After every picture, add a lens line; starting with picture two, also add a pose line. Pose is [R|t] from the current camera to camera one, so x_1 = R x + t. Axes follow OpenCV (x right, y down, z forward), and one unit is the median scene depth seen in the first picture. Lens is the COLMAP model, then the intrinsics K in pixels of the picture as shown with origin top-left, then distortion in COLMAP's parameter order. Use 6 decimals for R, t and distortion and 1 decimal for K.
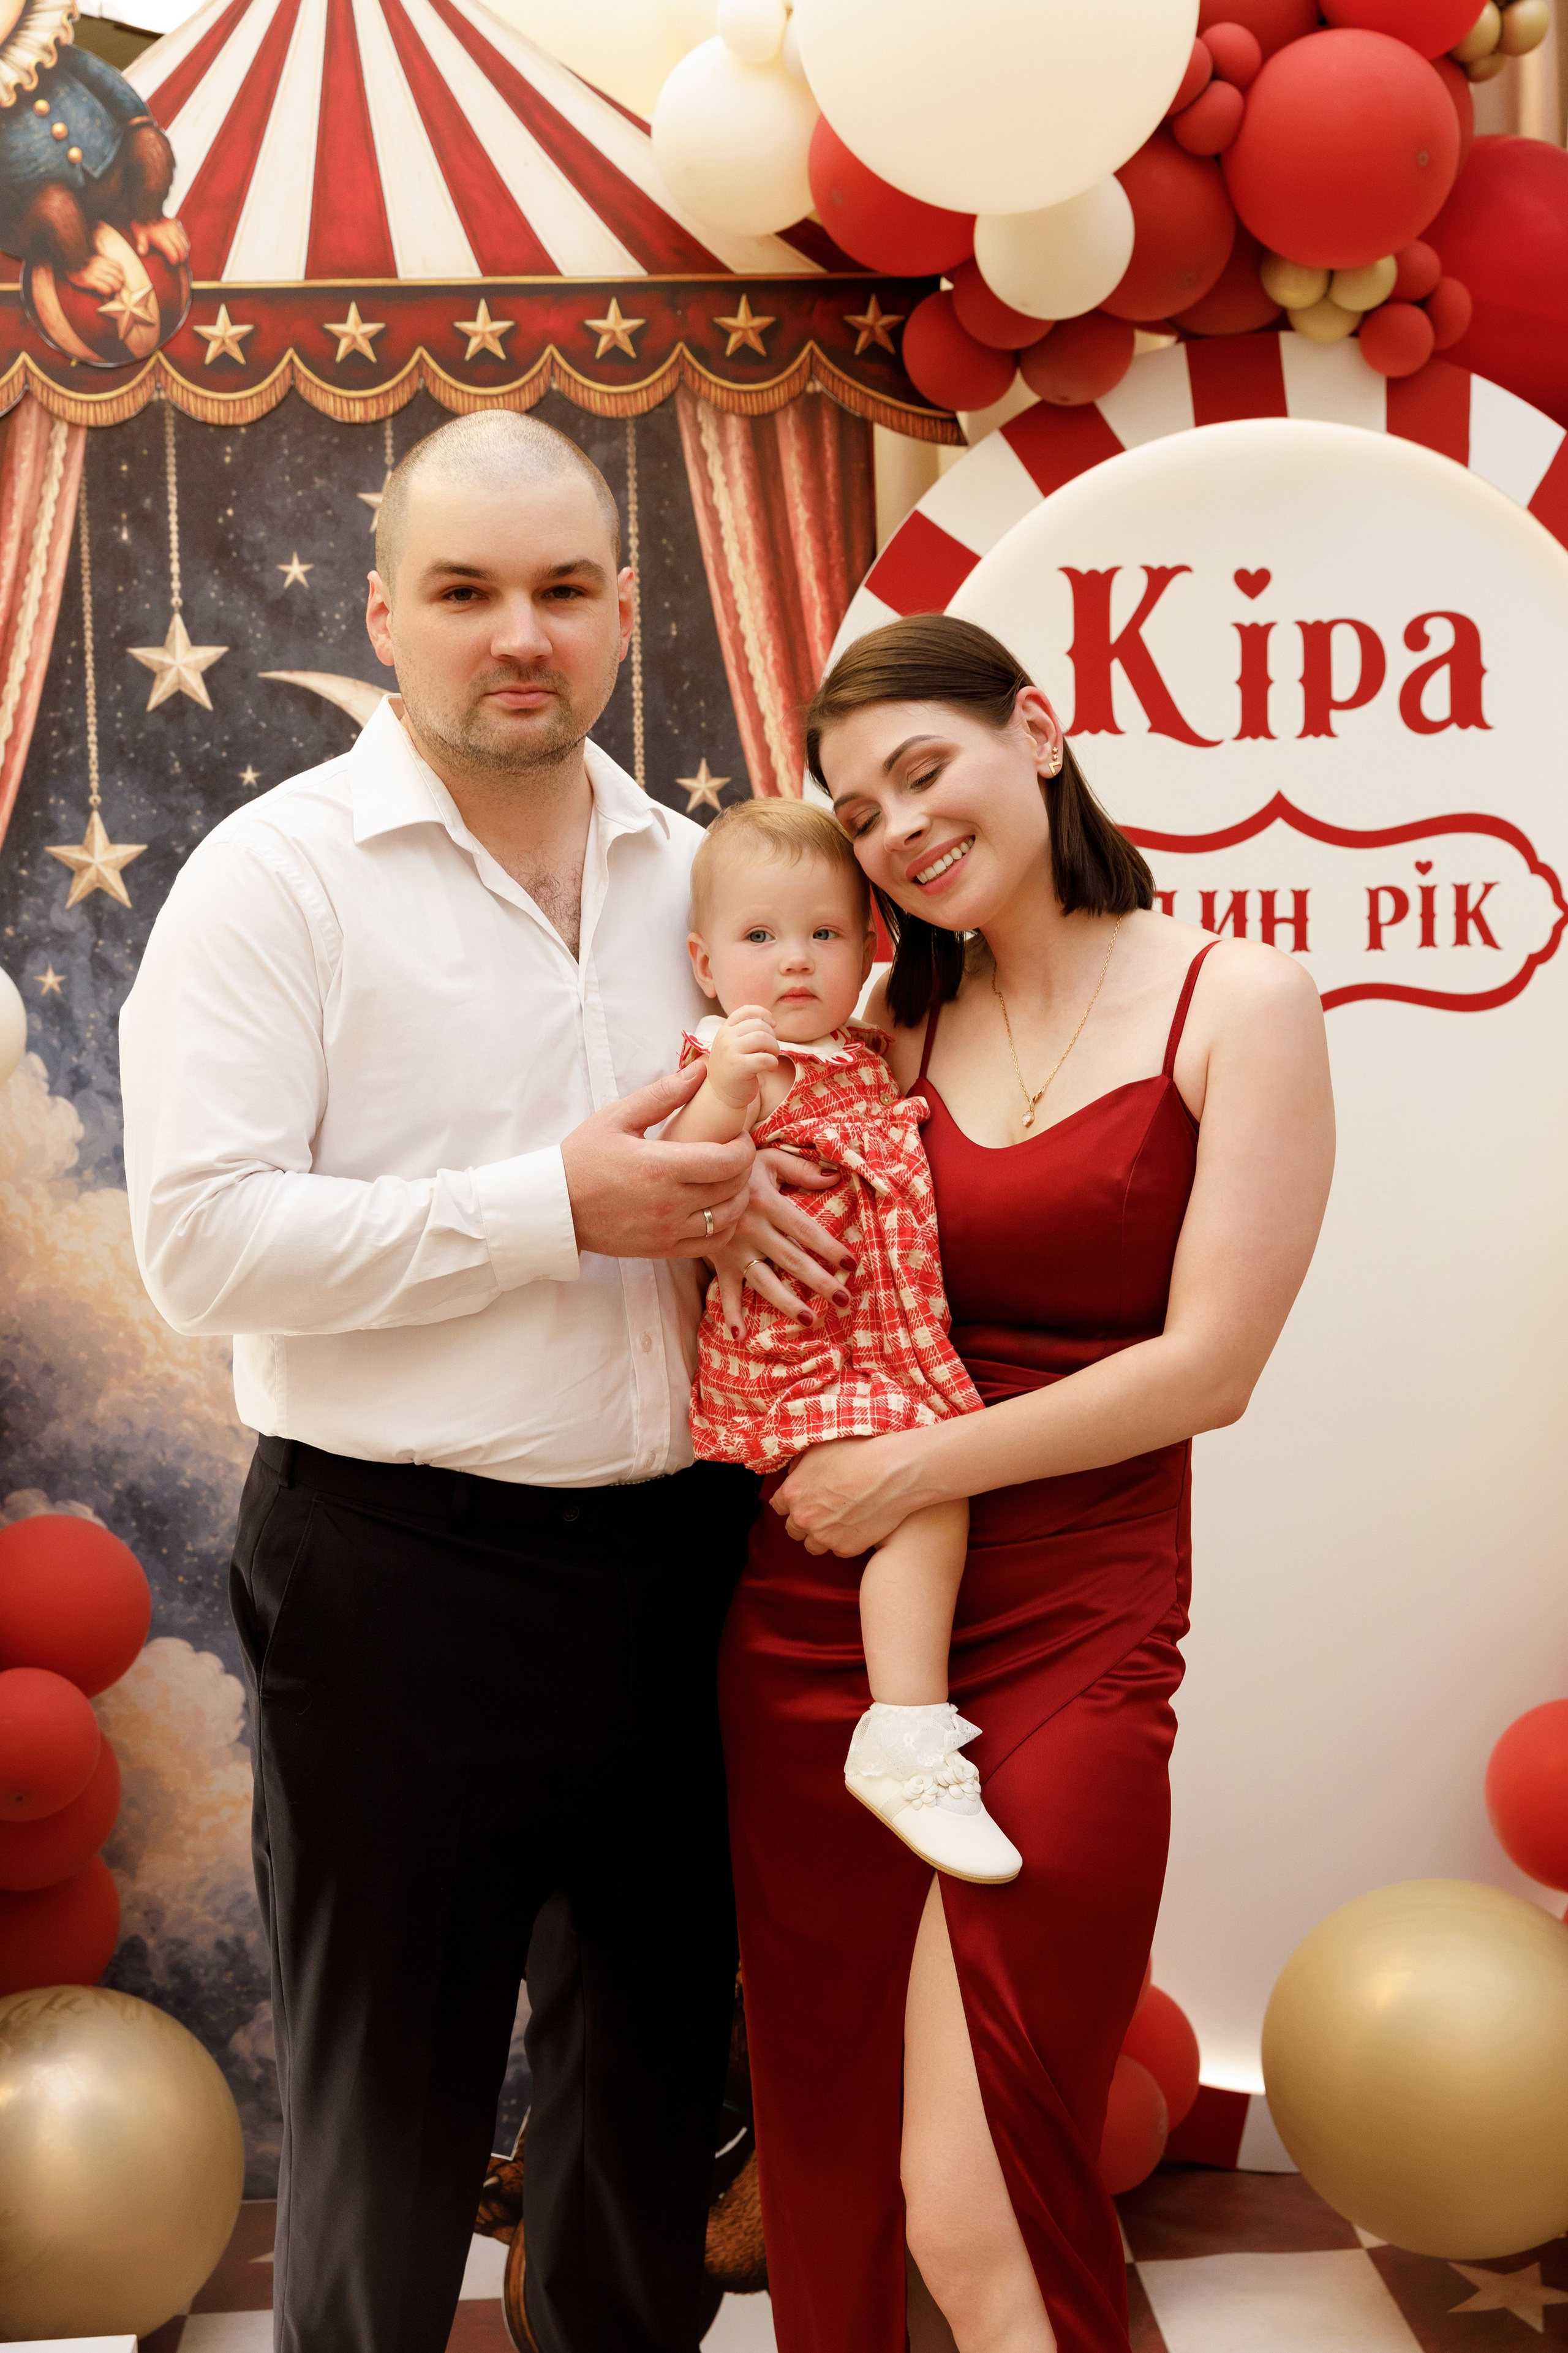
lens RADIAL K [[2923.6, 0, 774.6], [0, 2923.6, 1190.0], [0, 0, 1]] dist [-0.000073, 0.000000]
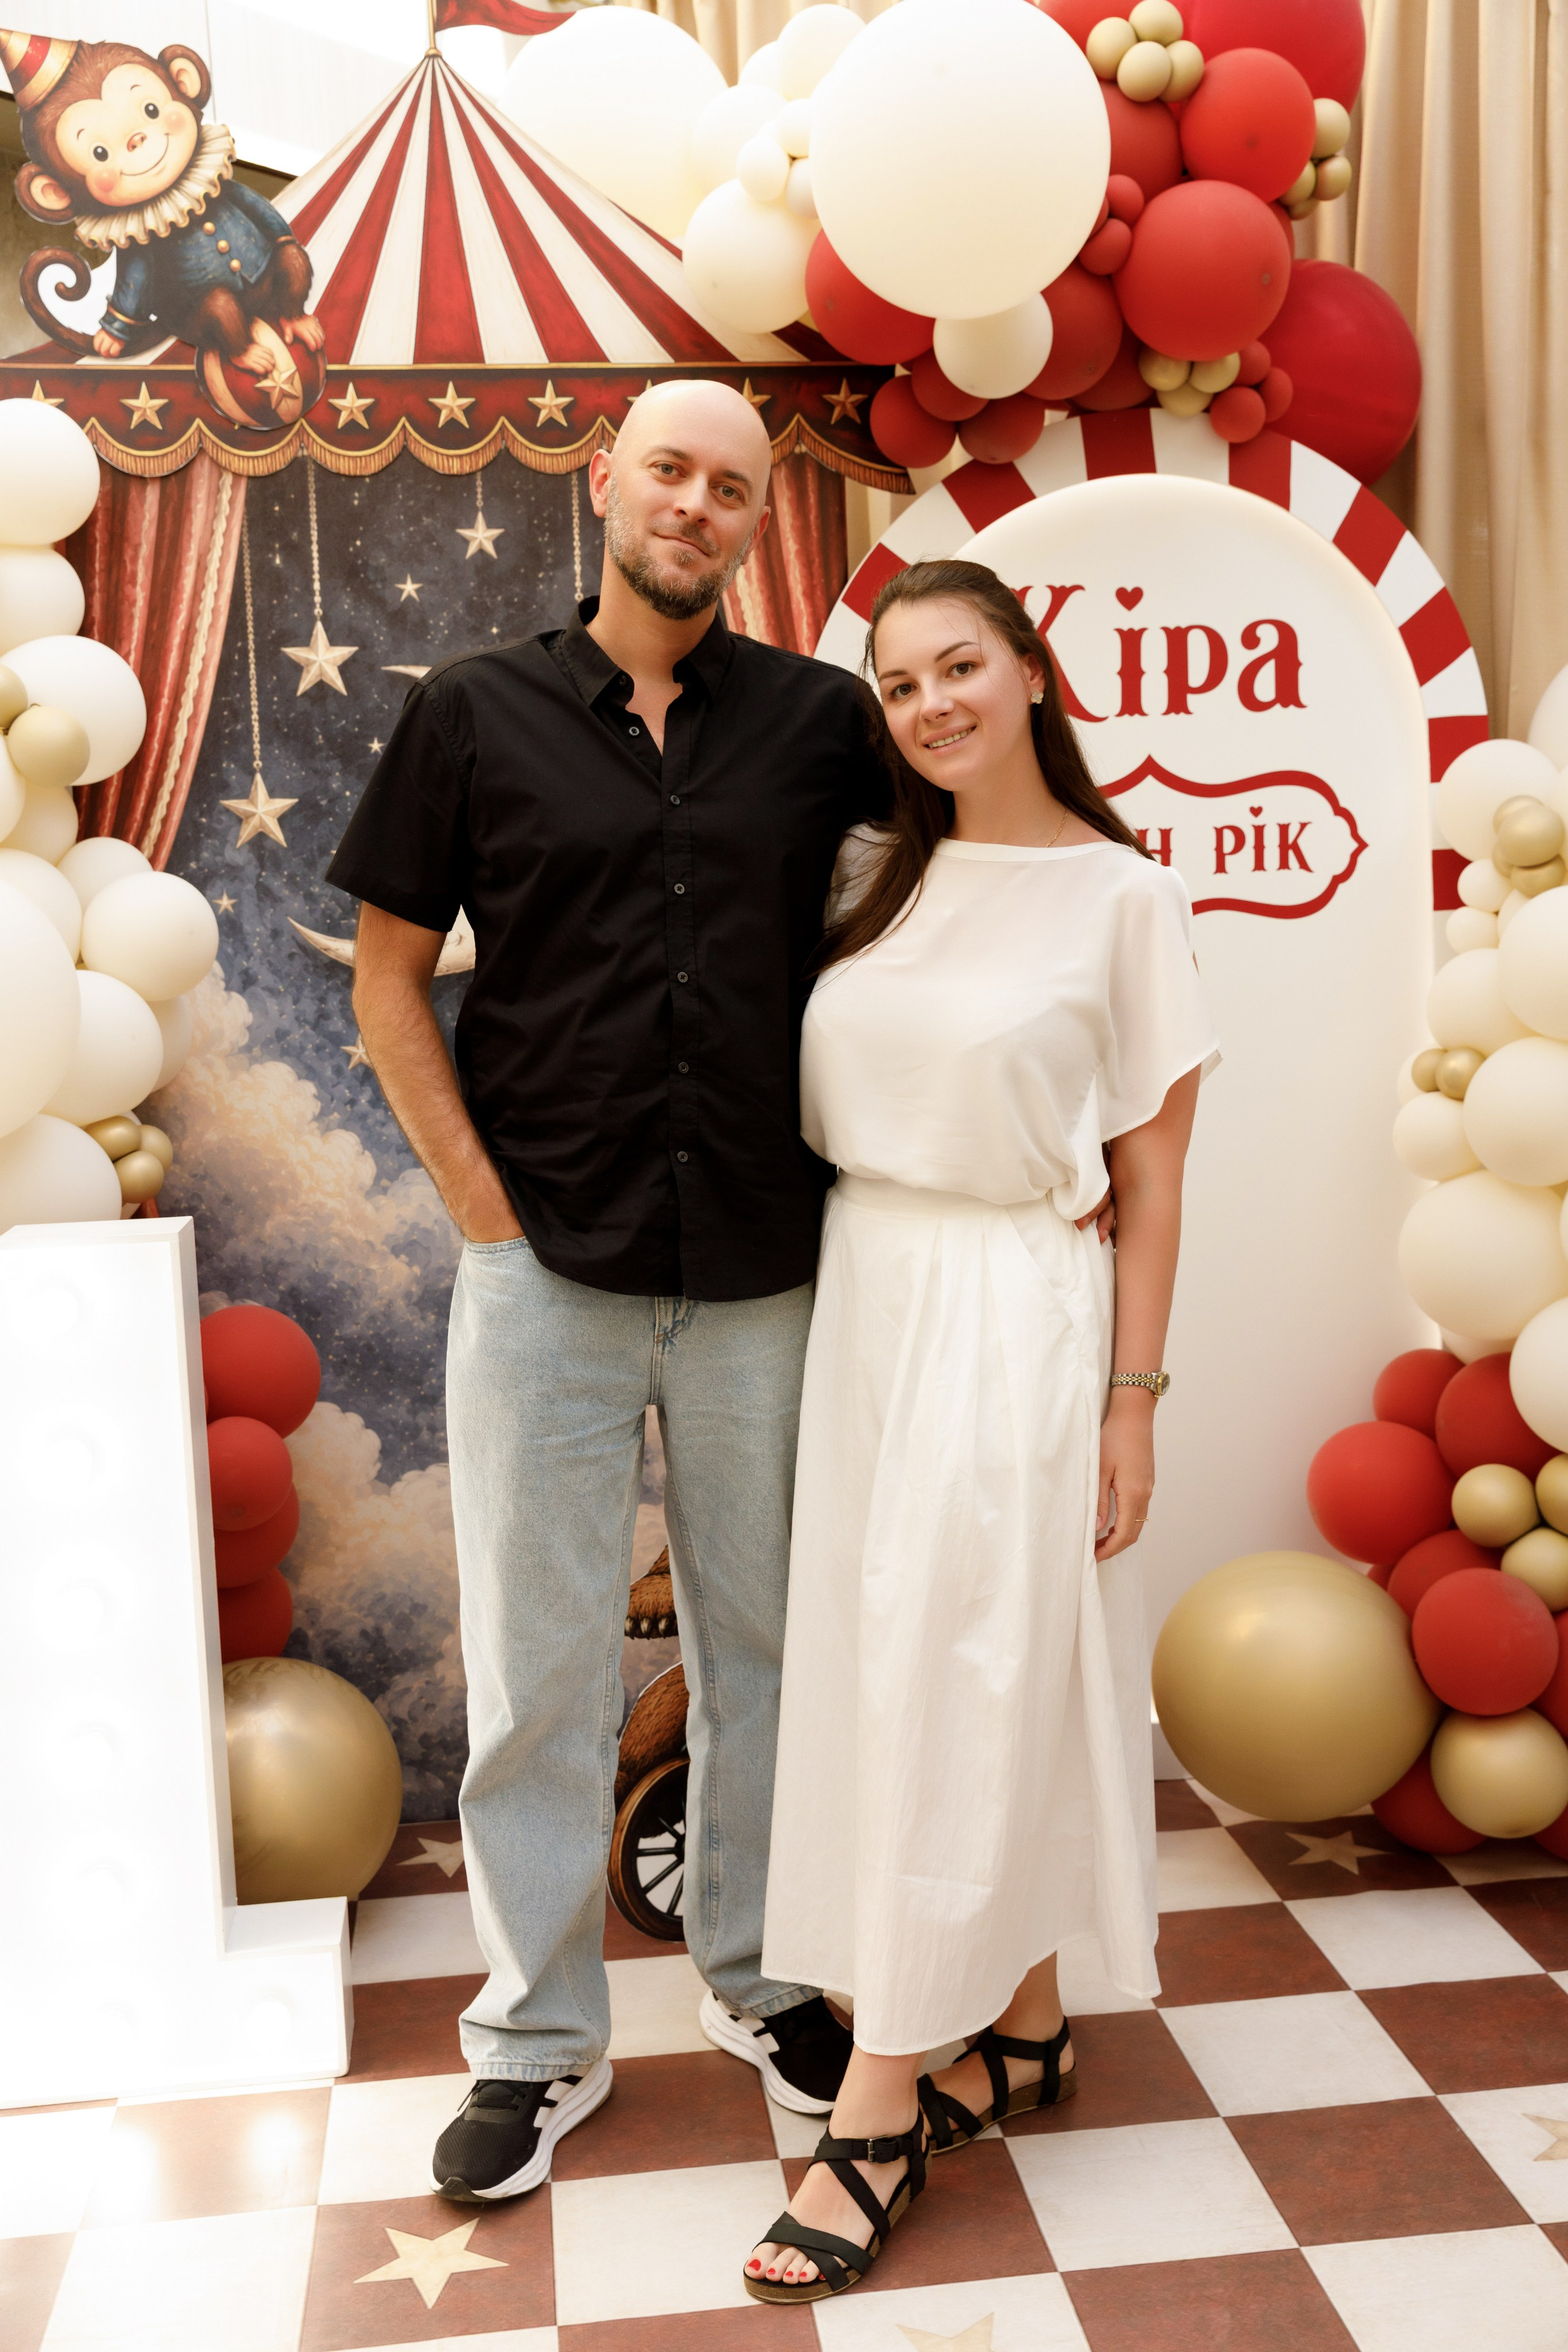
lens RADIAL K [[2365.8, 0, 780.6], [0, 2365.8, 1188.5], [0, 0, 1]] dist [0.010345, 0.000000]
pose [[0.997887, -0.014979, 0.063218, -0.068751], [0.012943, 0.999388, 0.032494, 0.025305], [-0.063666, -0.031607, 0.997471, -0.080110]]
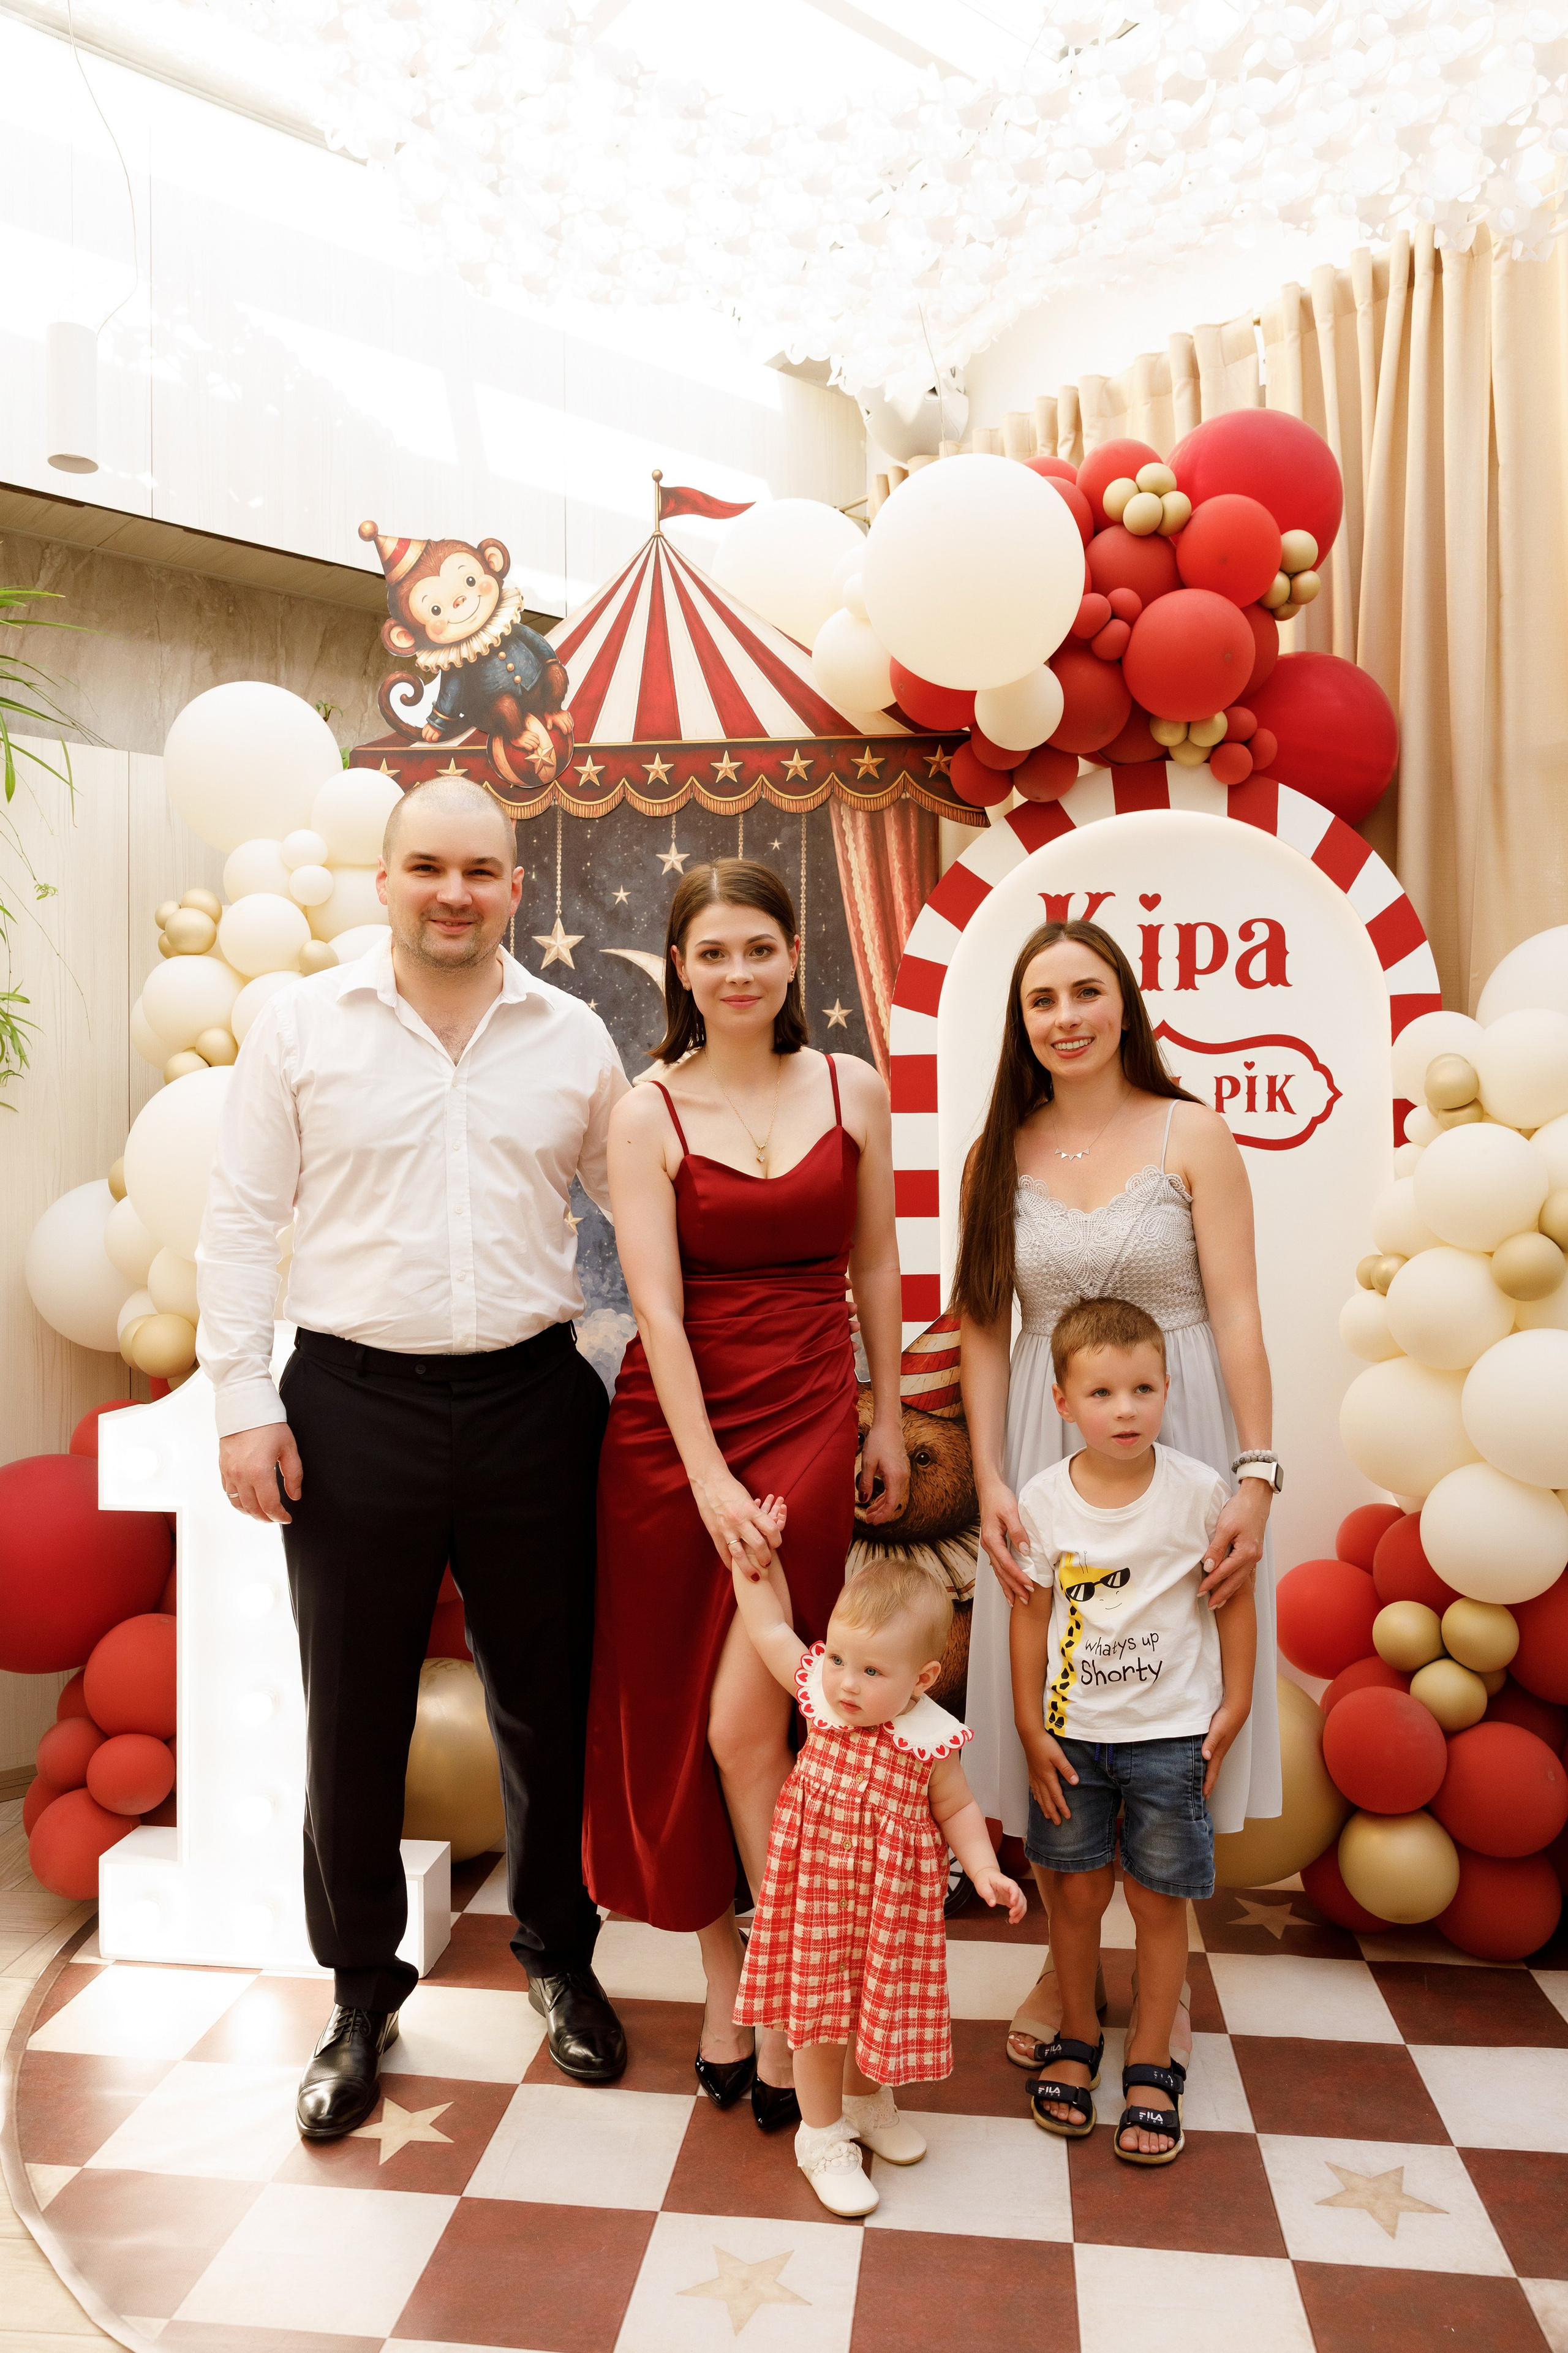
lens RADIAL K [[1689.6, 0, 777.9], [0, 1689.6, 1181.5], [0, 0, 1]] dist [-0.018454, 0.002996]
pose [[0.983241, 0.030184, -0.179793, 0.131332], [-0.045543, 0.995598, -0.081923, 0.051808], [0.176529, 0.088738, 0.980287, -0.014259]]
